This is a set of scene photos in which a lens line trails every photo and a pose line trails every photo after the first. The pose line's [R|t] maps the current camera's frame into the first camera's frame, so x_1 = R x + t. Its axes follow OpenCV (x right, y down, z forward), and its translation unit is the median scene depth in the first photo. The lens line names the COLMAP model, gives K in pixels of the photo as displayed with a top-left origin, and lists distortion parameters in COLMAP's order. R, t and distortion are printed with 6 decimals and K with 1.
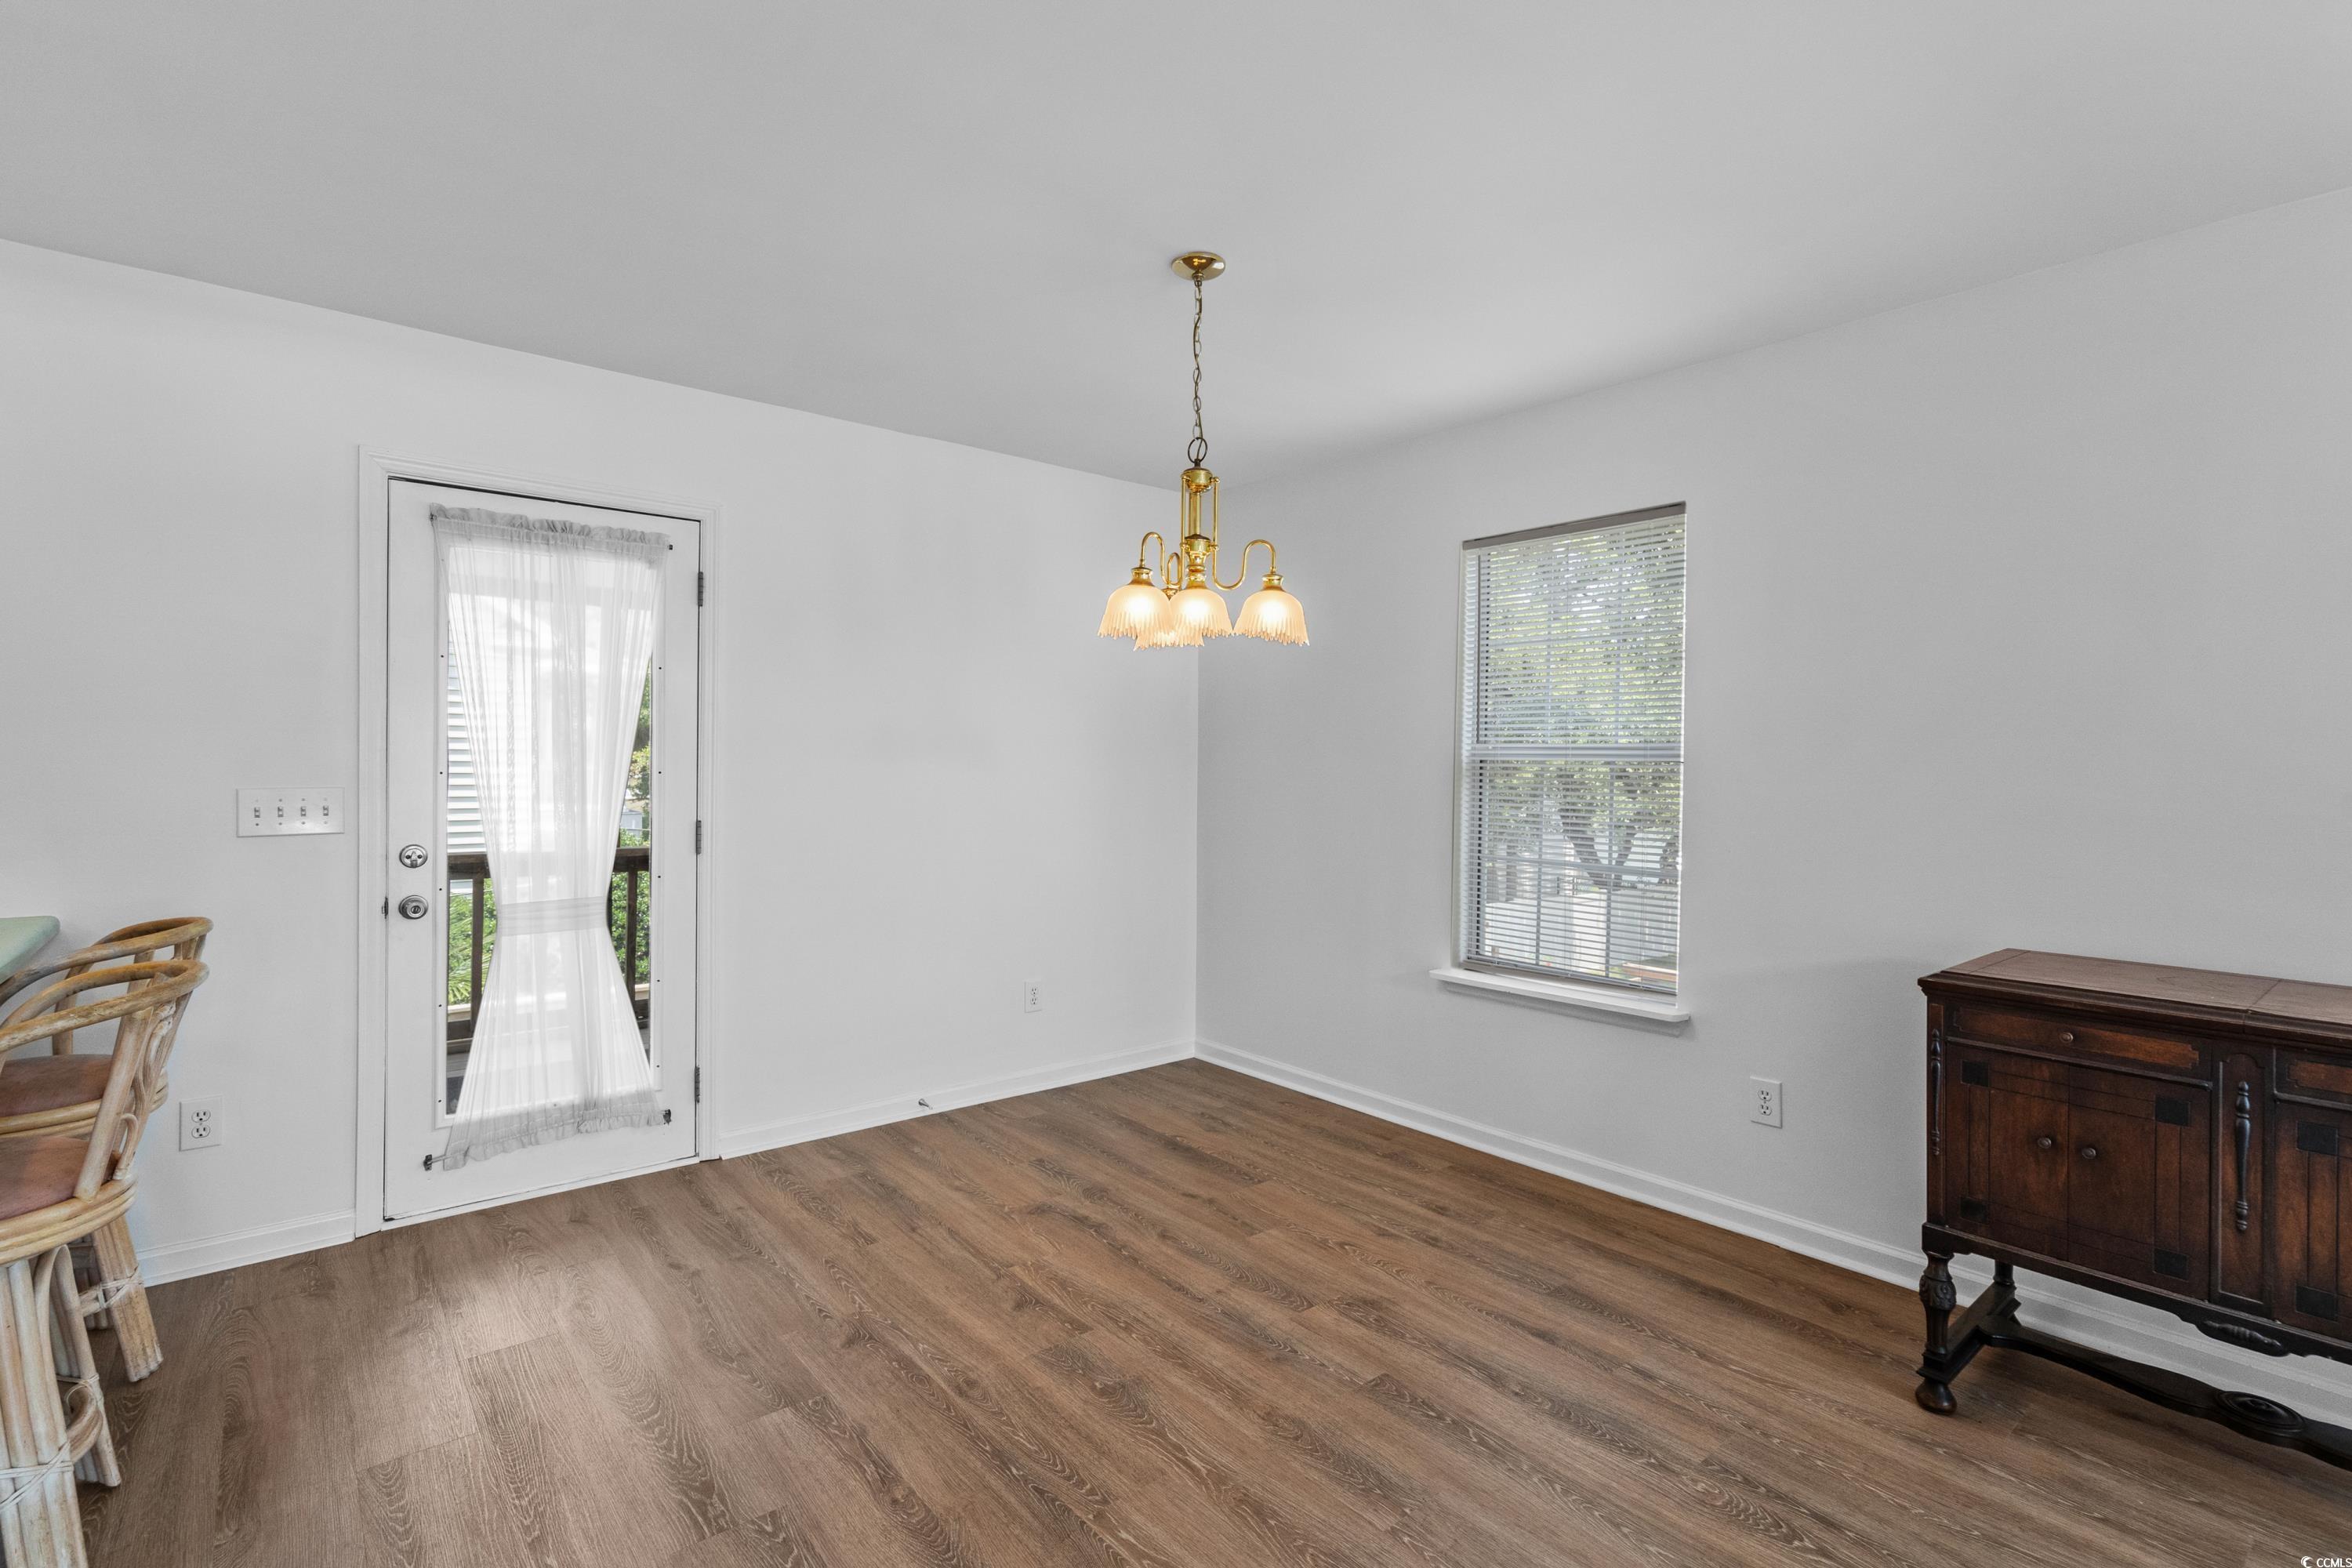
lens RADIAL K [[1089.0, 0, 1170.0], [0, 1089.0, 776.0], [0, 0, 1]] dist [0.000274, 0.000219]
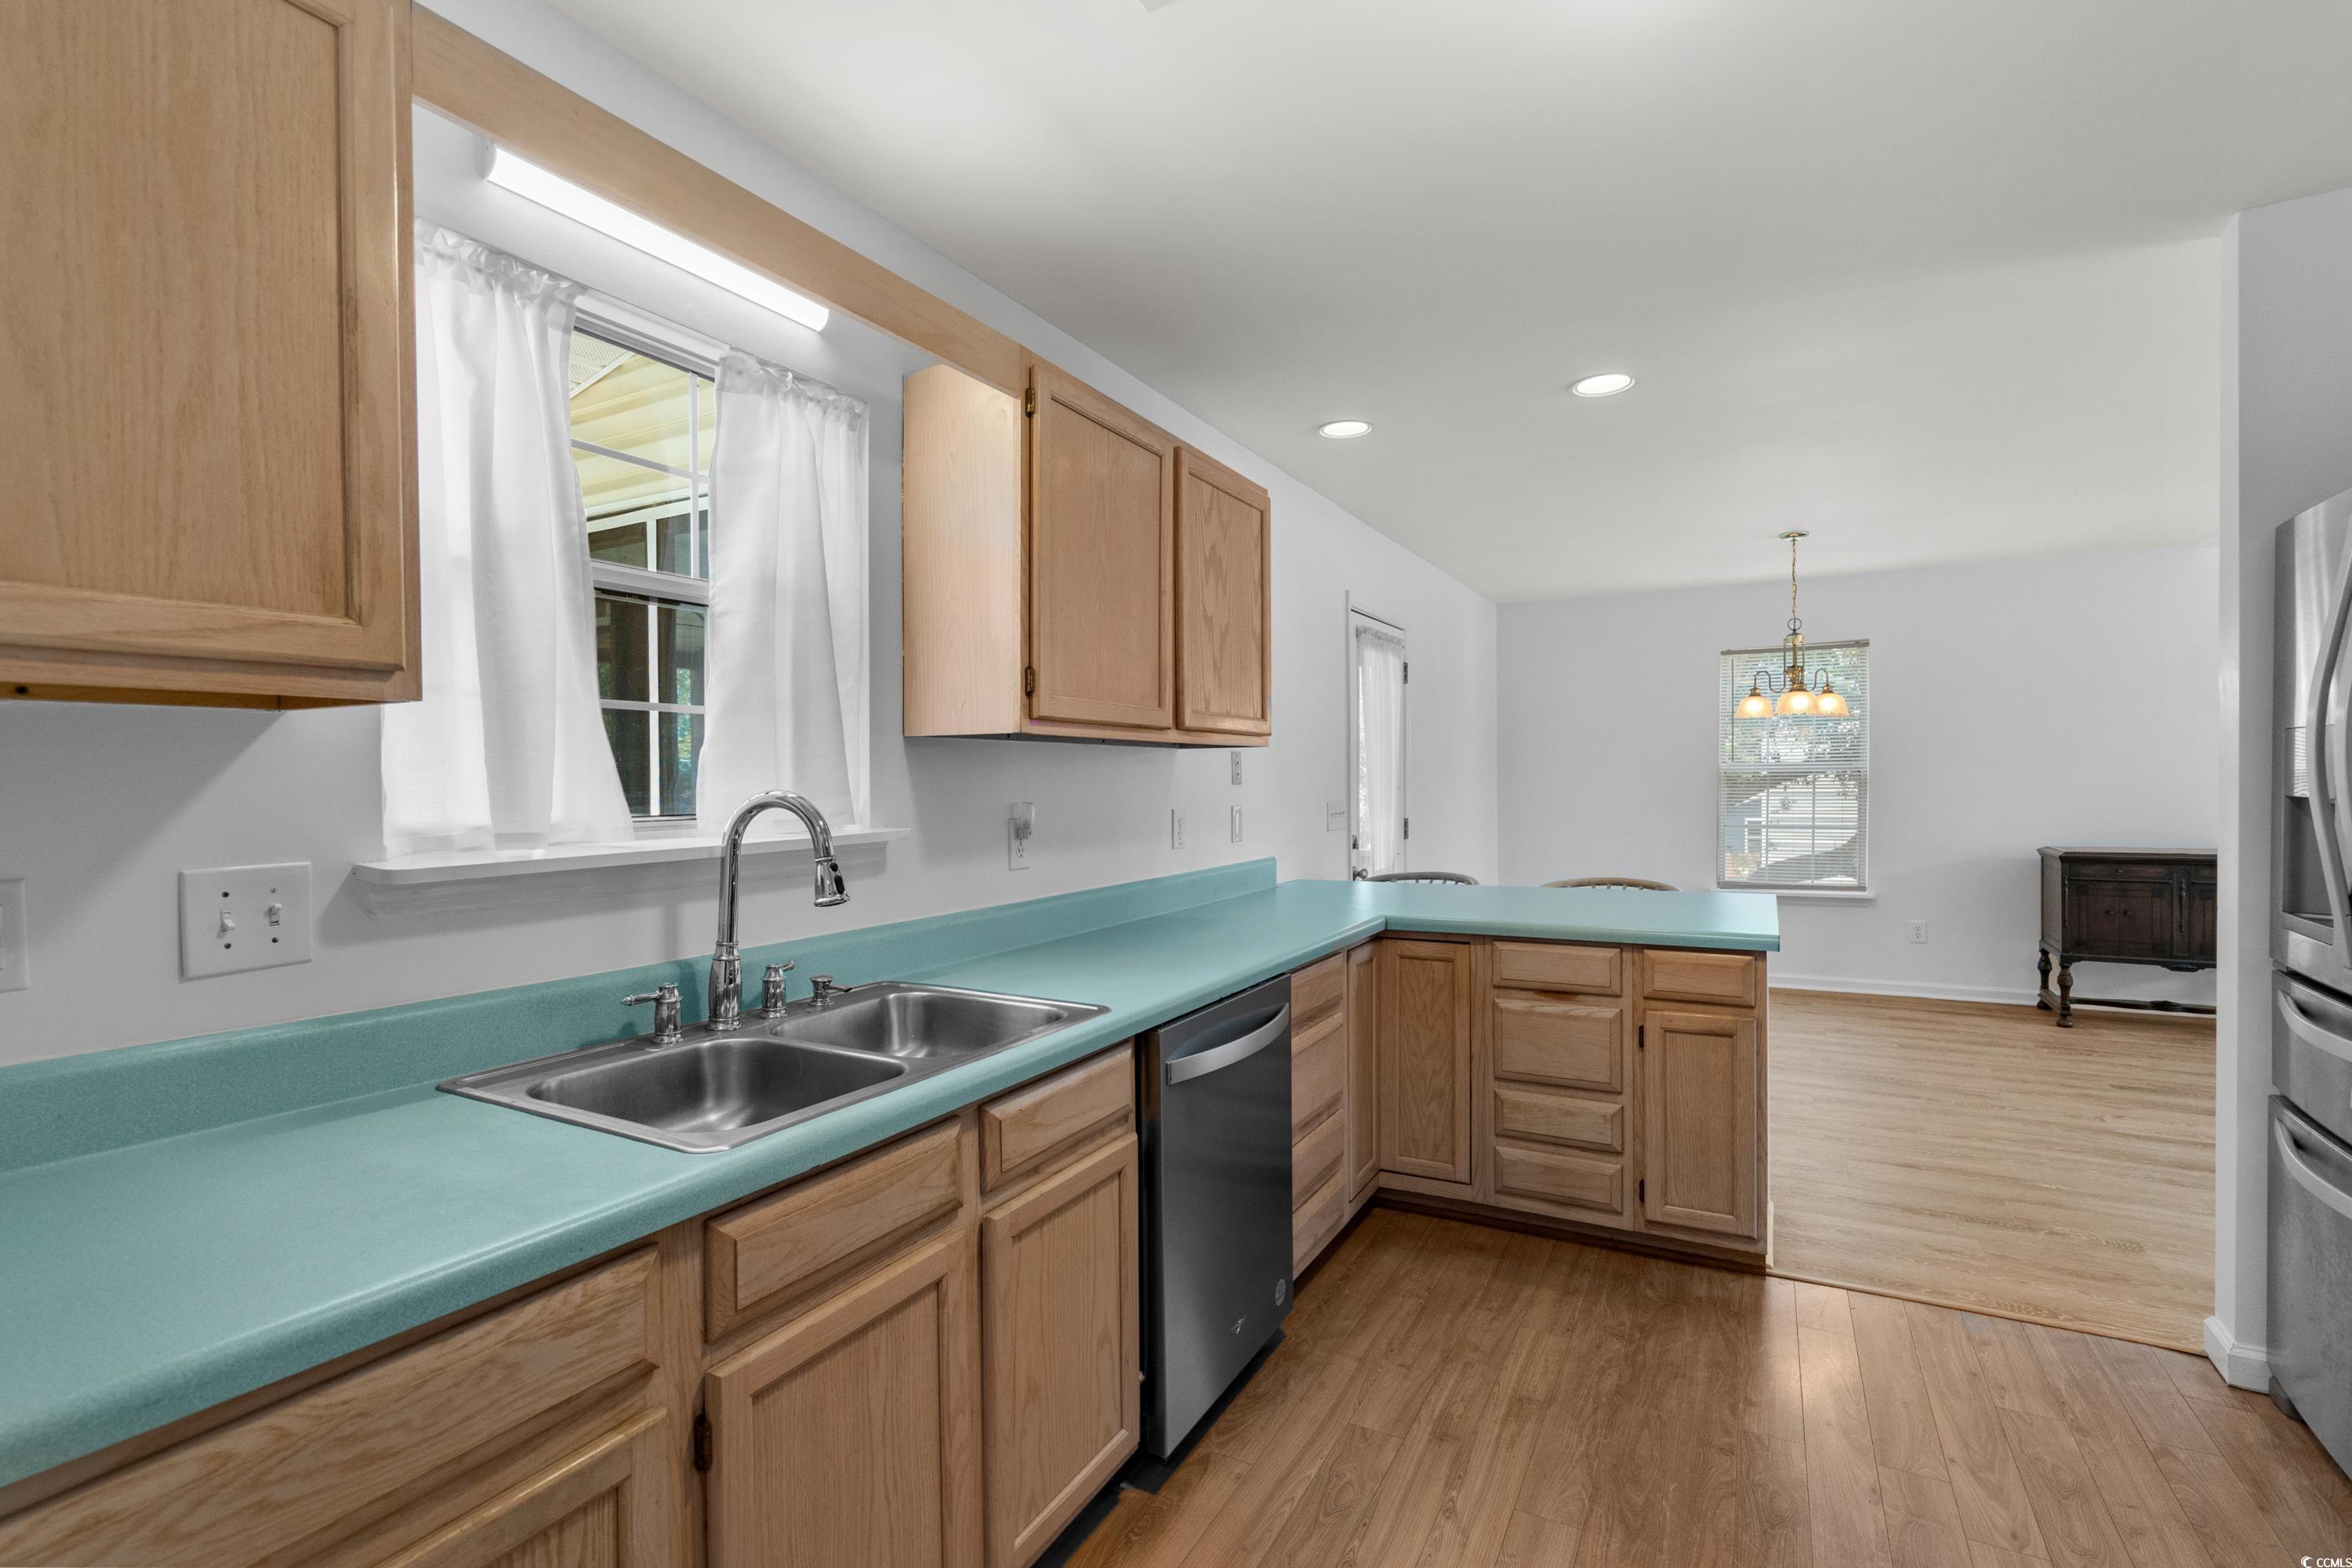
lens RADIAL K [[1078.1, 0, 1174.2], [0, 1078.1, 789.8], [0, 0, 1]] dist [0.000862, 0.000367]
pose [[0.930296, -0.021273, 0.366193, -2.150641], [0.022272, 0.999751, 0.001498, -0.014993], [-0.366134, 0.006763, 0.930538, -0.577288]]
